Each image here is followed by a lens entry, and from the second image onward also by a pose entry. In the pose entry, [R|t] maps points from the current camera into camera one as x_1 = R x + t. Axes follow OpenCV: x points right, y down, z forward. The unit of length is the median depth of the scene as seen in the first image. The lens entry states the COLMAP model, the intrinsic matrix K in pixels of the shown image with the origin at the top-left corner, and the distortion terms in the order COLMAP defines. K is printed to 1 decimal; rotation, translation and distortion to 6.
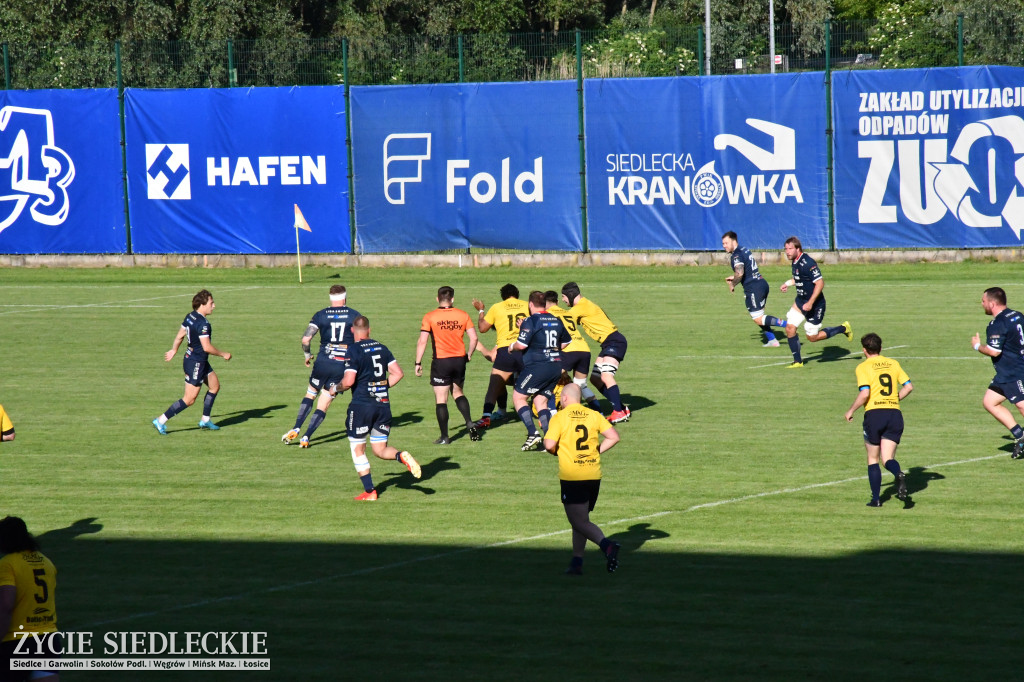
lens RADIAL K [[6318.3, 0, 512.0], [0, 6318.3, 341.0], [0, 0, 1]] dist [4.007689, -7.387050]
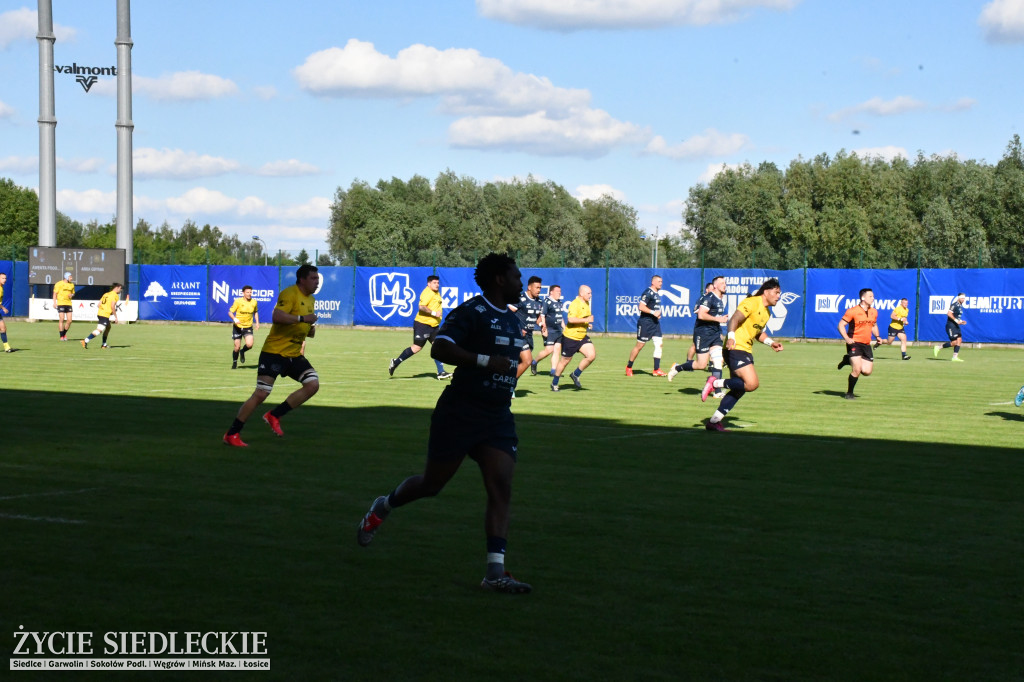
lens RADIAL K [[2022.4, 0, 512.0], [0, 2022.4, 341.0], [0, 0, 1]] dist [0.460922, 0.361703]
pose [[0.998402, 0.056483, 0.001828, -0.029711], [-0.056347, 0.997437, -0.044097, 0.029759], [-0.004314, 0.043923, 0.999026, 0.159008]]
